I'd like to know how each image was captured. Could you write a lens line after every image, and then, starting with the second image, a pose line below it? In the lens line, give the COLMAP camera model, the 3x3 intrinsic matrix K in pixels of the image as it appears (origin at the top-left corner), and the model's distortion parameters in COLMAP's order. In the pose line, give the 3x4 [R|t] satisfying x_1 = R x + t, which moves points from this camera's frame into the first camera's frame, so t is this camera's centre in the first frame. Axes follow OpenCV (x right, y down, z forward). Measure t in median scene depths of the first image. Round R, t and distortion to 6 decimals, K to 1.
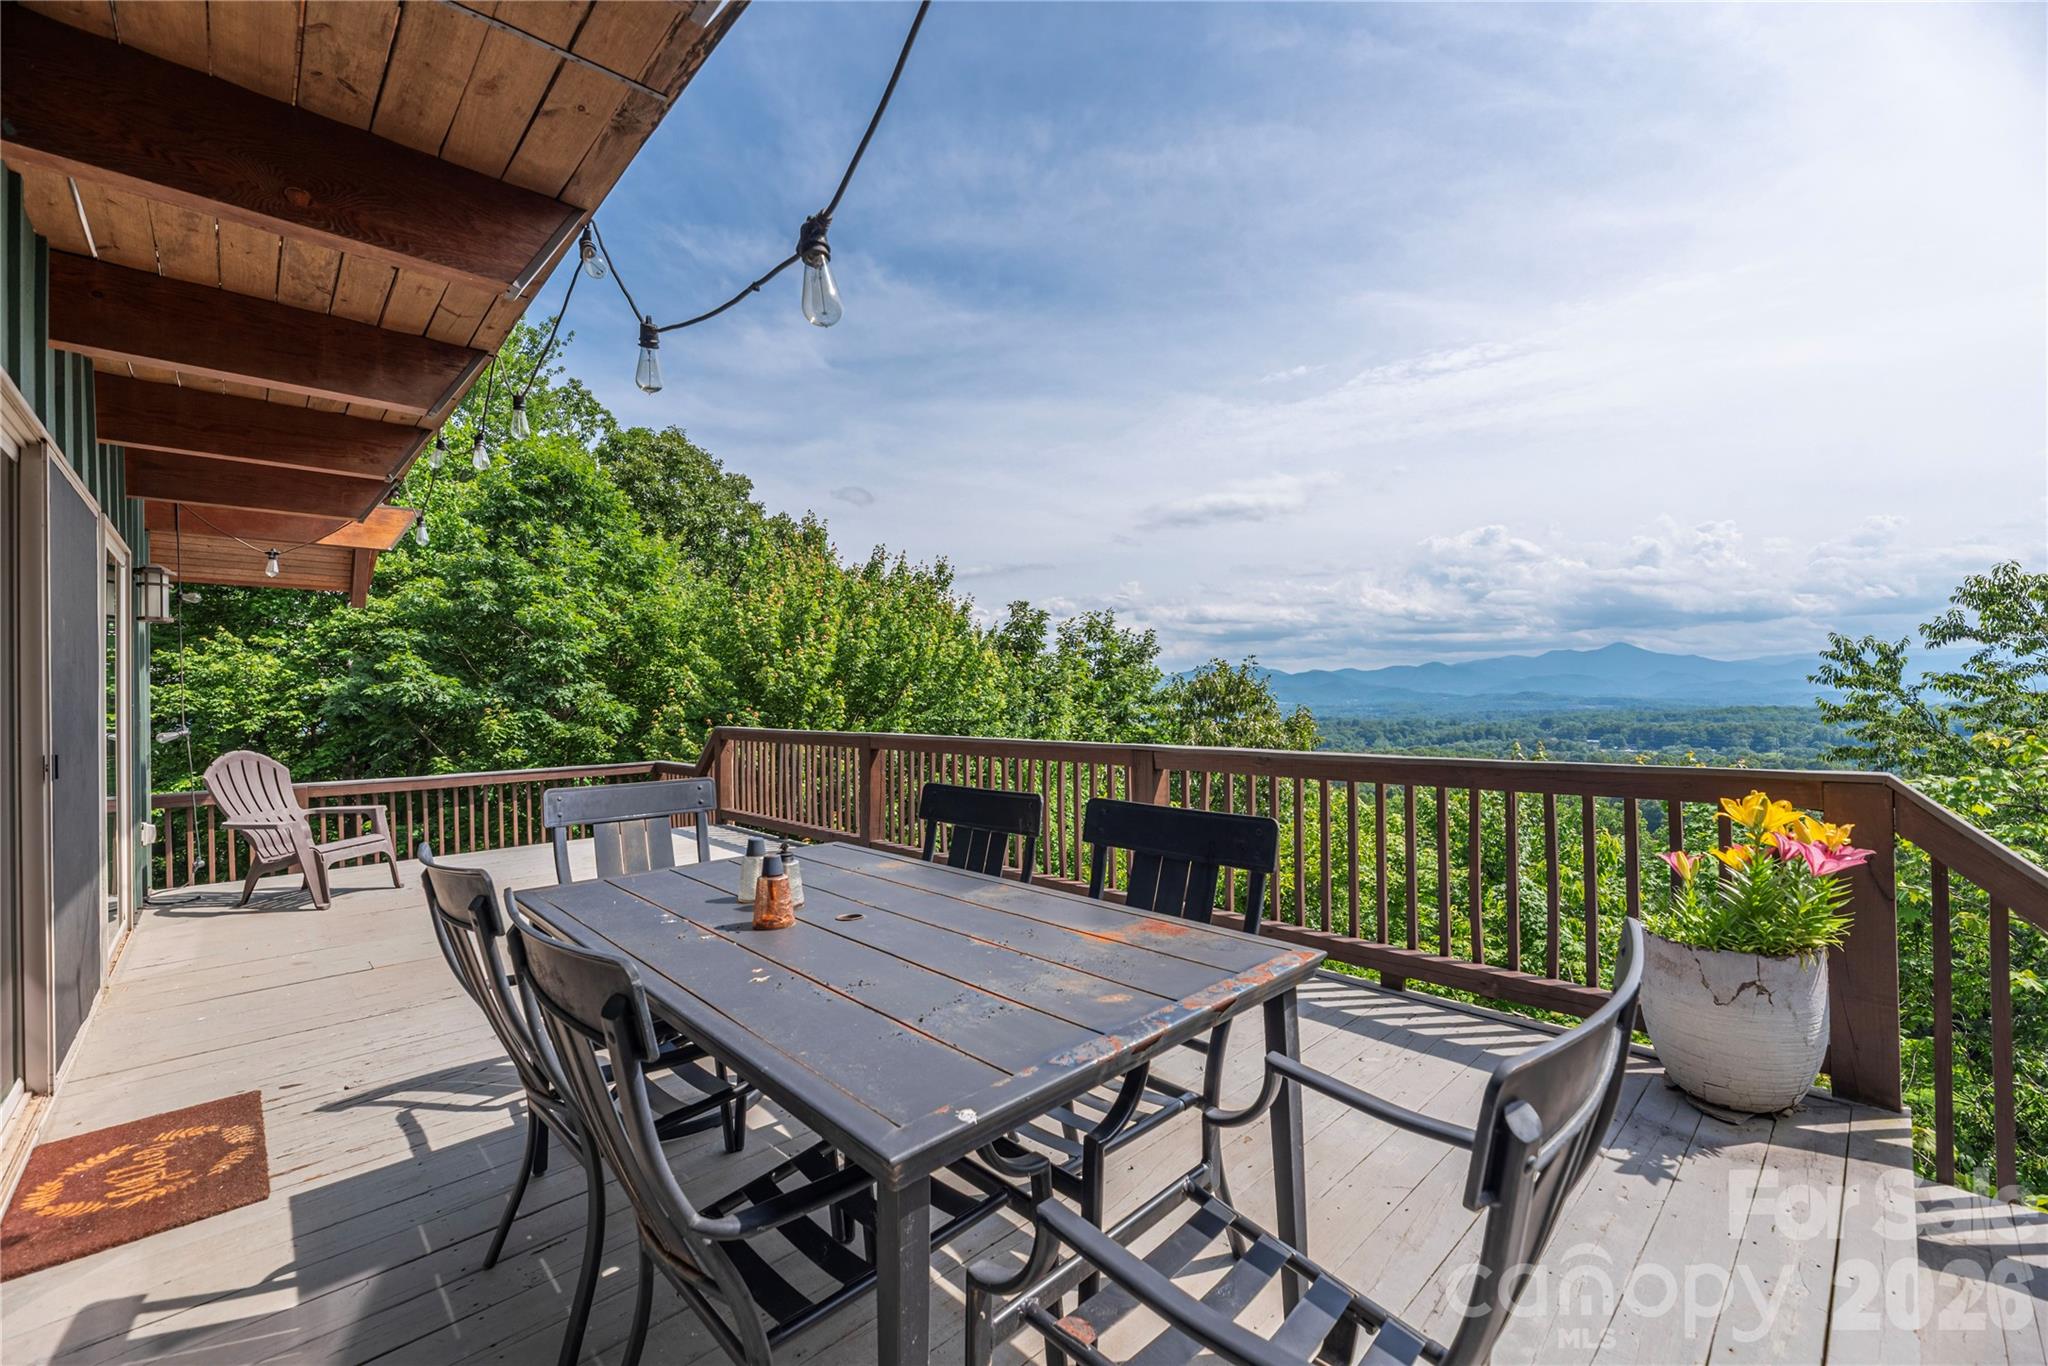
lens RADIAL K [[836.9, 0, 1016.6], [0, 836.9, 690.0], [0, 0, 1]] dist [-0.001436, -0.000512]
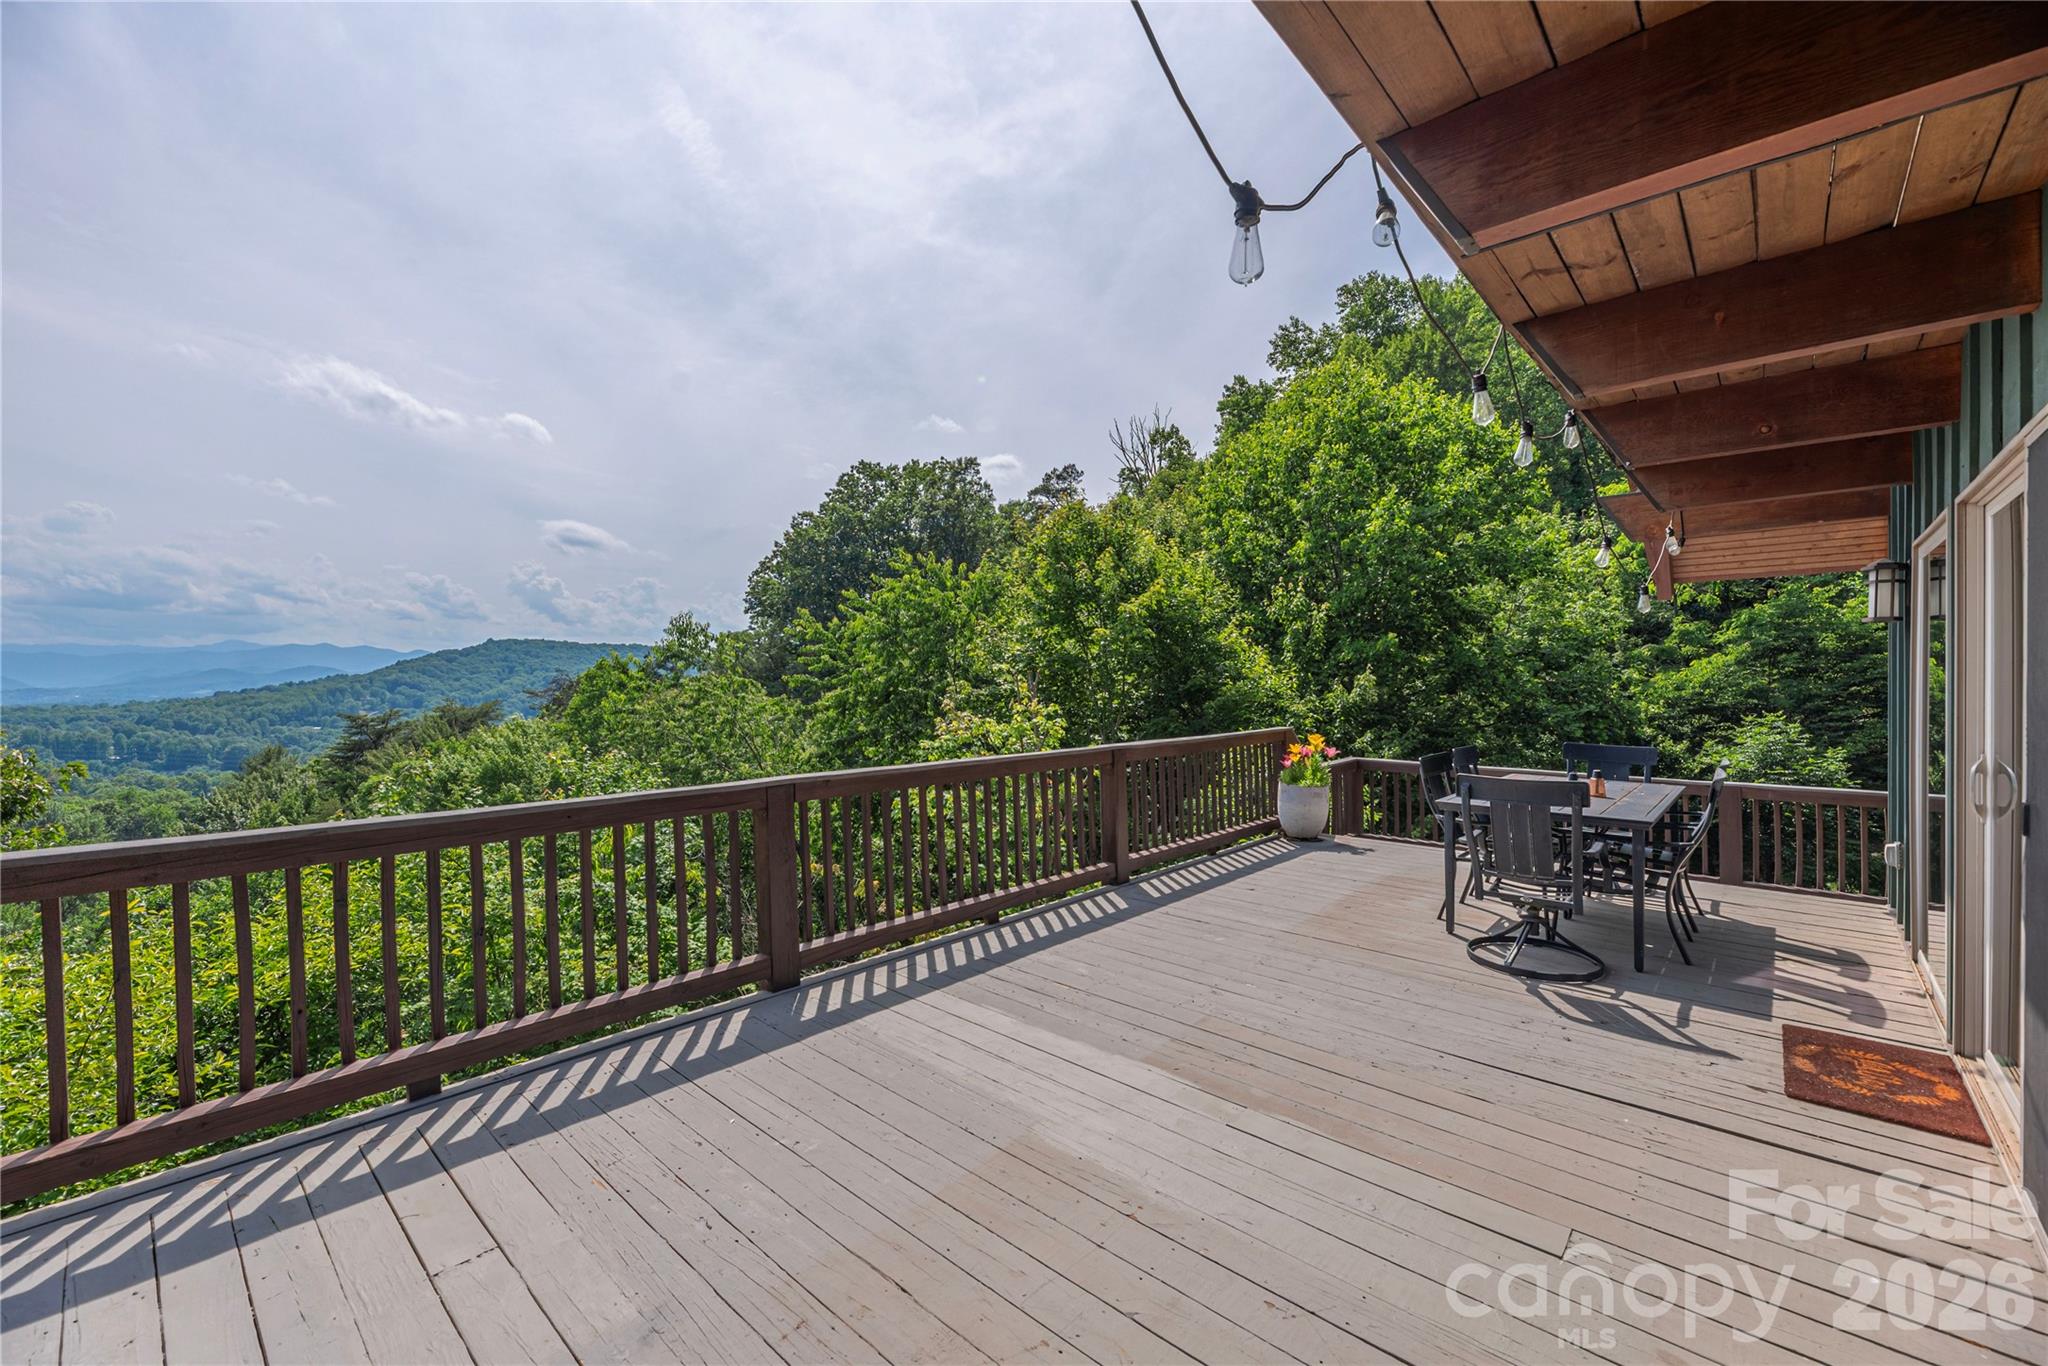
lens RADIAL K [[836.9, 0, 1036.7], [0, 836.9, 682.8], [0, 0, 1]] dist [-0.001436, -0.000512]
pose [[-0.087312, 0.004661, 0.996170, -2.002351], [-0.001529, 0.999987, -0.004813, -0.042575], [-0.996180, -0.001943, -0.087303, 2.170679]]
